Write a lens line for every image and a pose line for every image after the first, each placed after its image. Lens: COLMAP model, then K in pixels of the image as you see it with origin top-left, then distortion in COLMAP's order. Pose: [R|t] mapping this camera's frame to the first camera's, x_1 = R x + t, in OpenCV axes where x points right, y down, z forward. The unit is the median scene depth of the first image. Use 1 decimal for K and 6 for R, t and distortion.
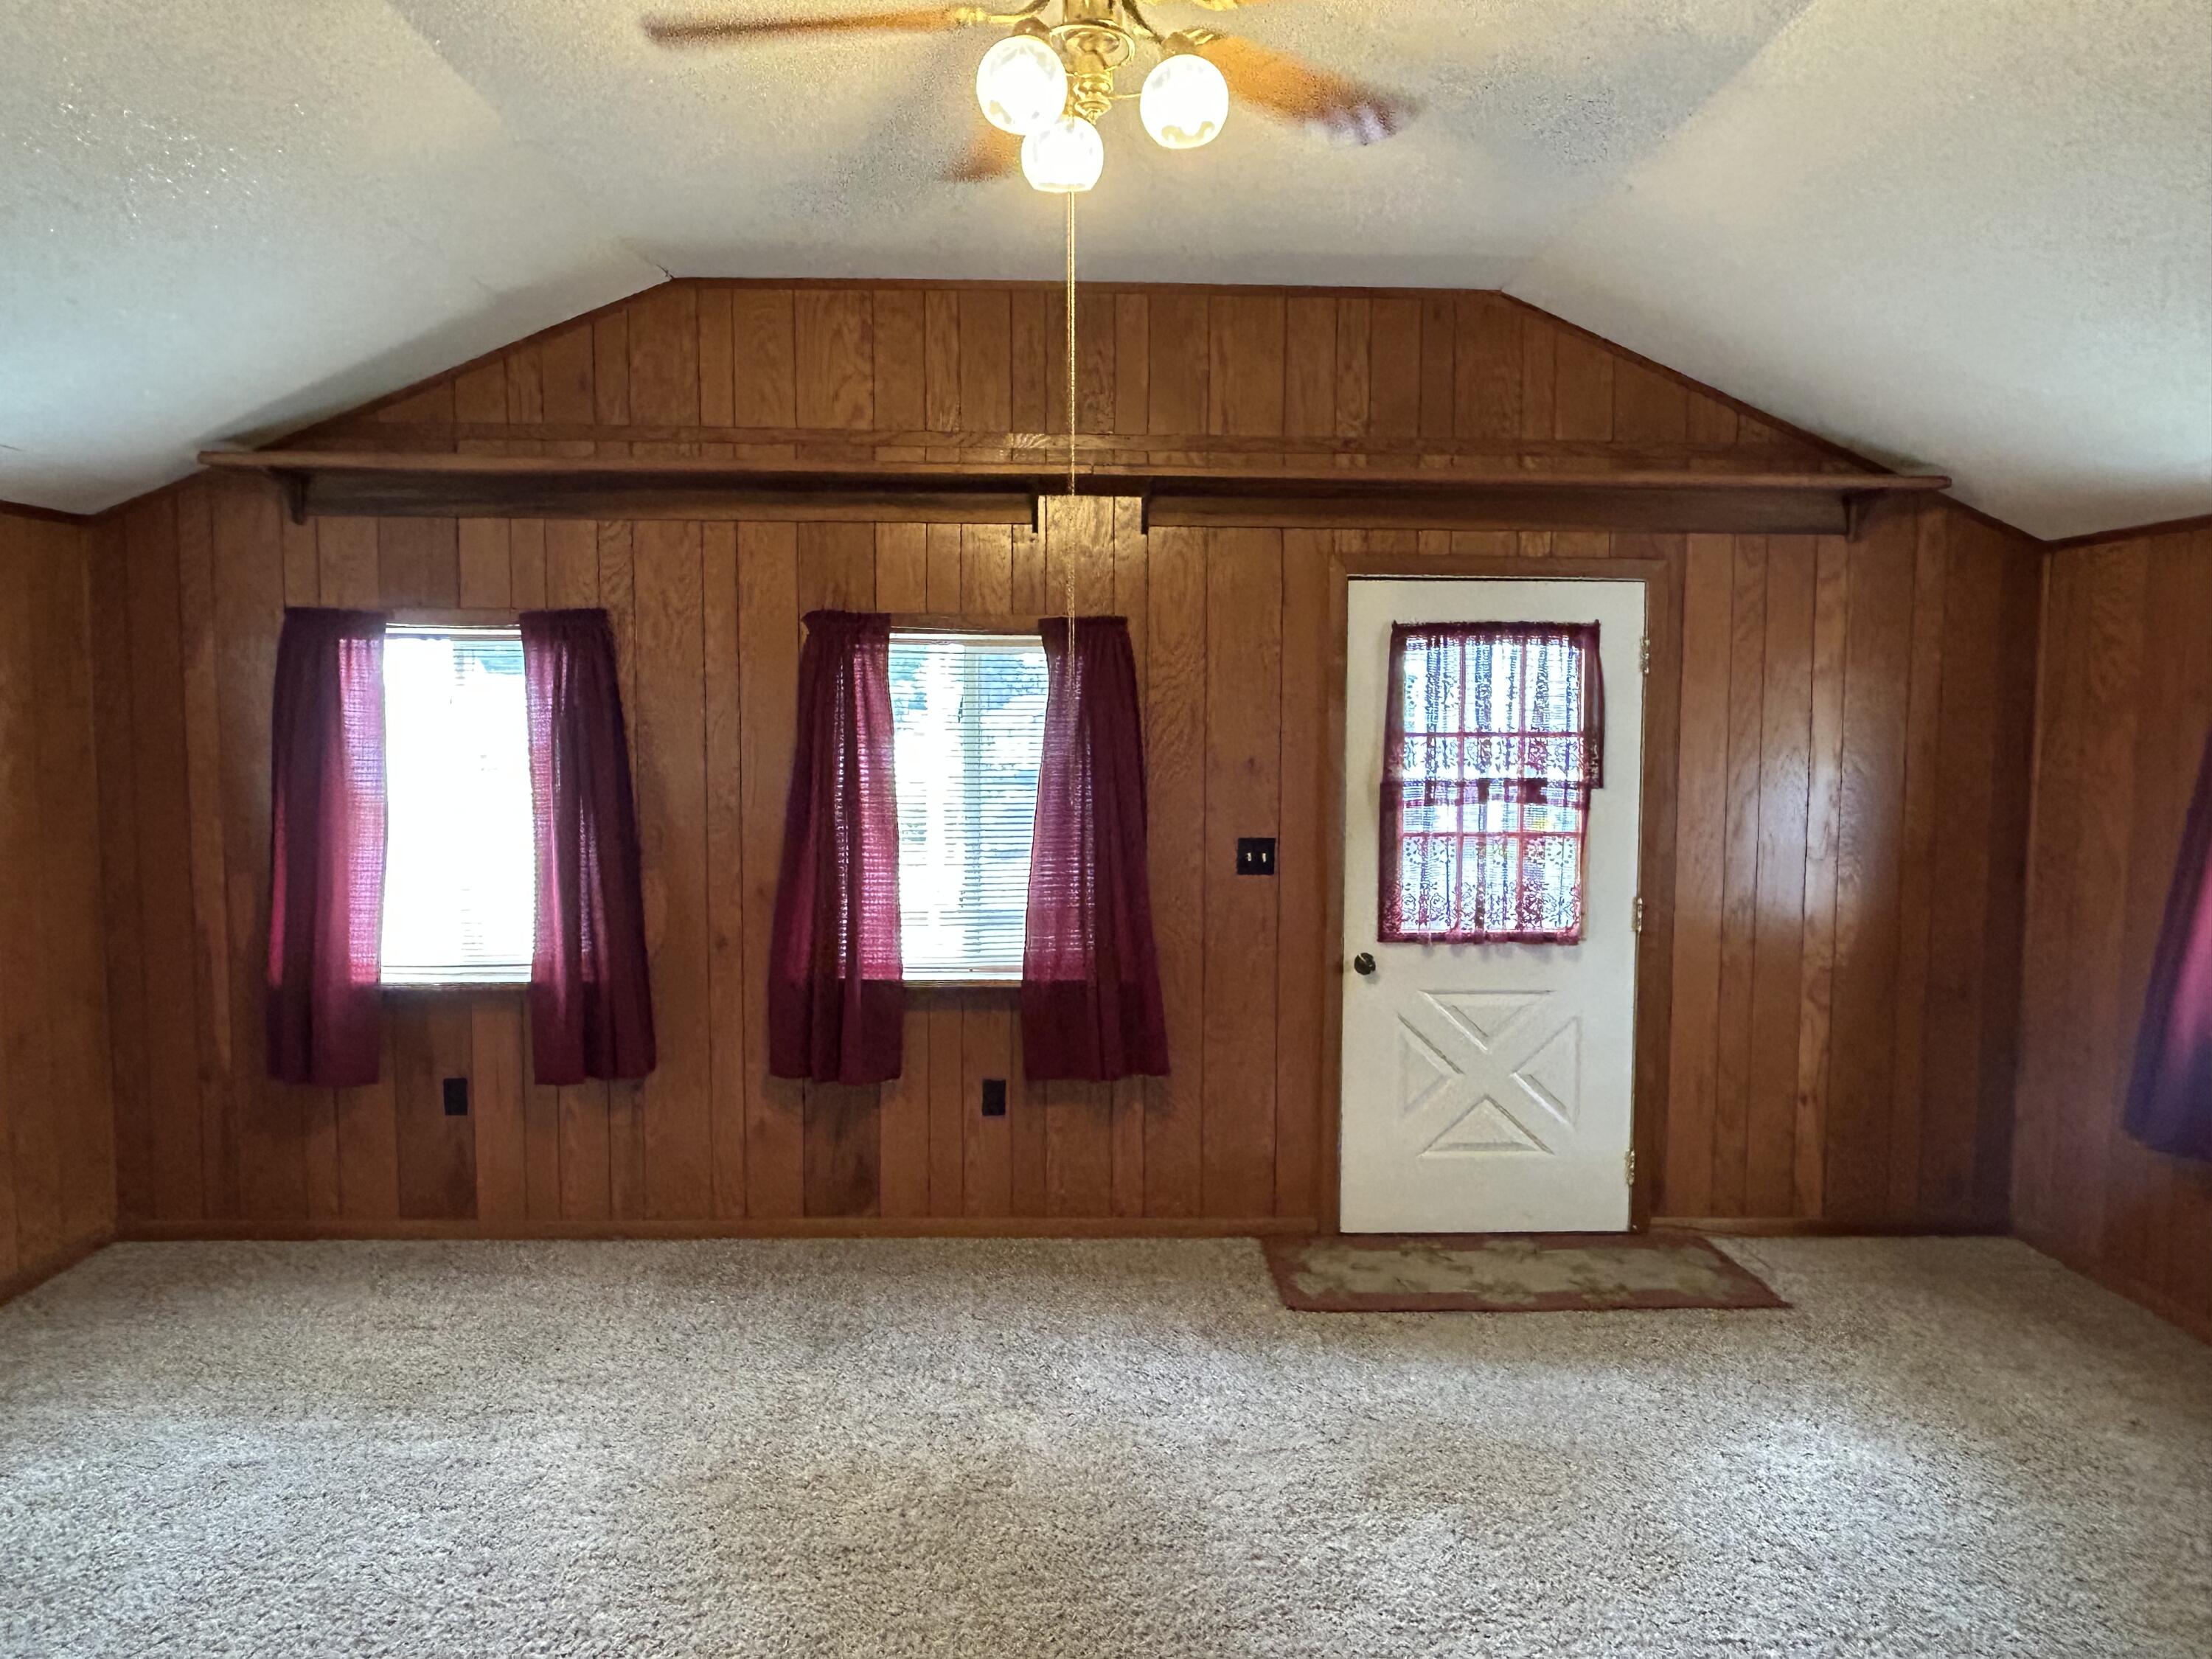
lens RADIAL K [[1461.3, 0, 1106.0], [0, 1461.3, 829.5], [0, 0, 1]] dist [-0.005200, -0.002268]
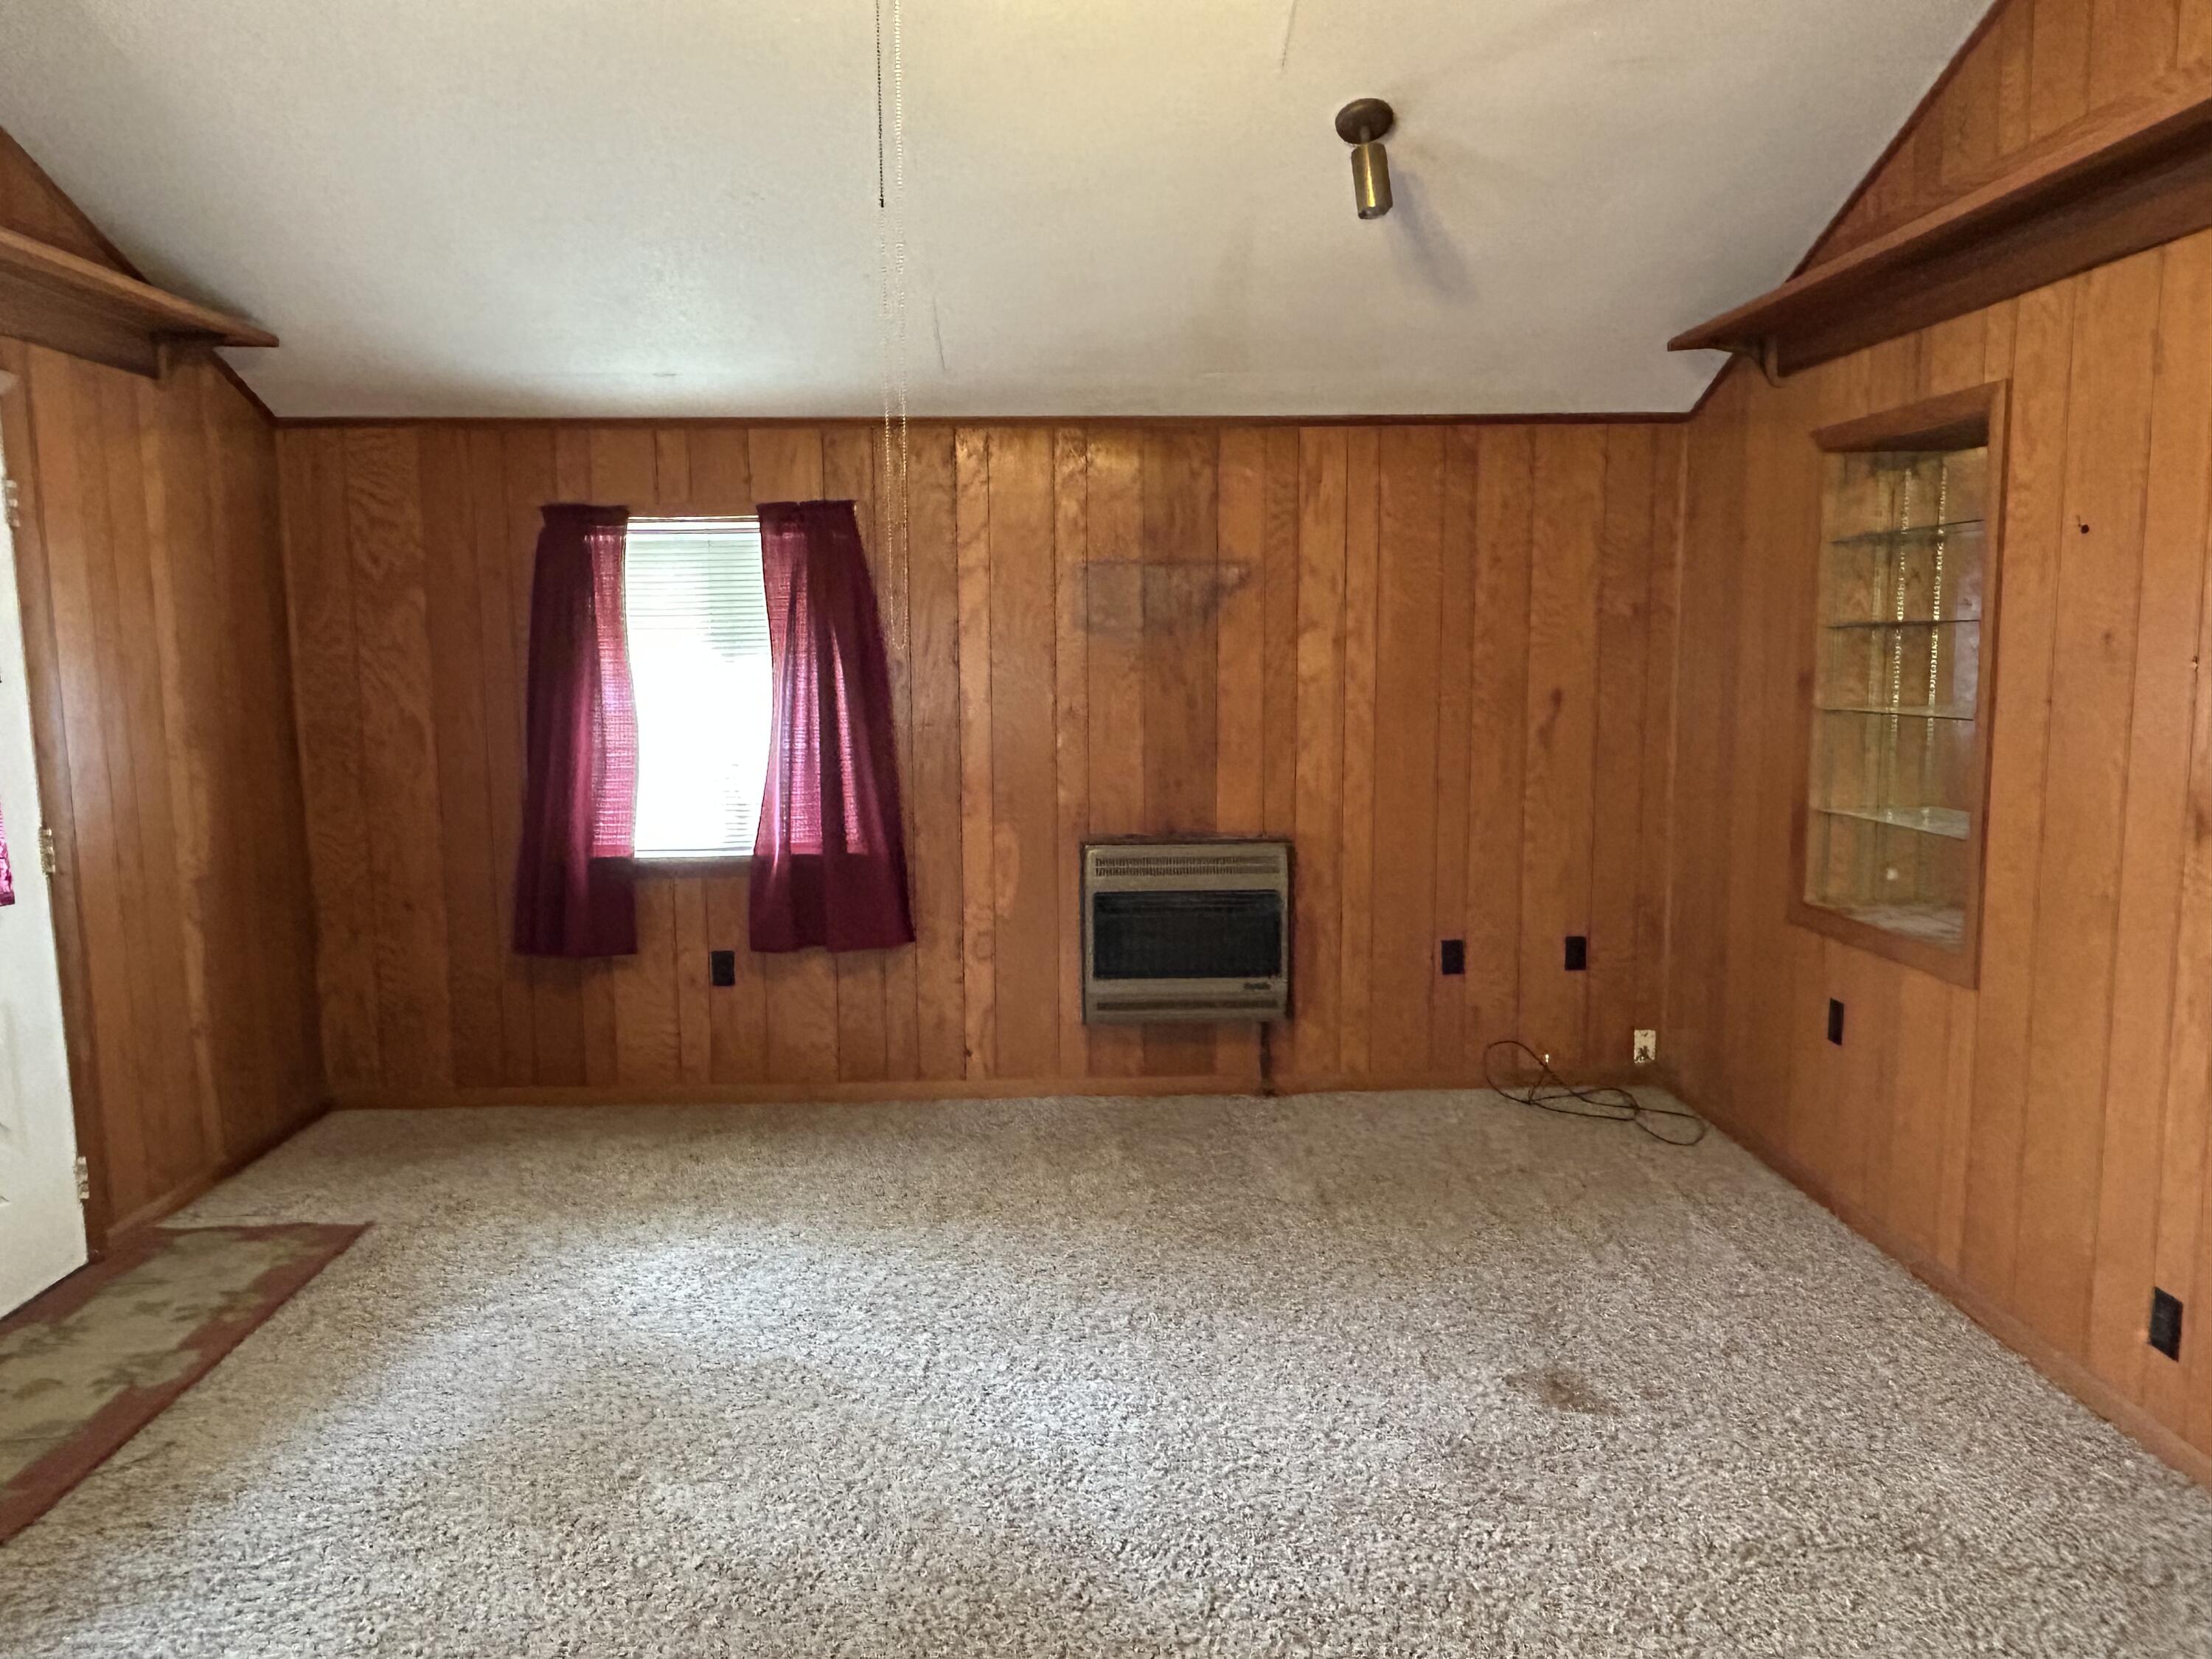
lens RADIAL K [[1461.3, 0, 1106.0], [0, 1461.3, 829.5], [0, 0, 1]] dist [-0.005200, -0.002268]
pose [[0.010317, -0.134802, 0.990819, -0.405039], [0.081553, 0.987684, 0.133527, -0.007864], [-0.996616, 0.079426, 0.021183, 0.481693]]
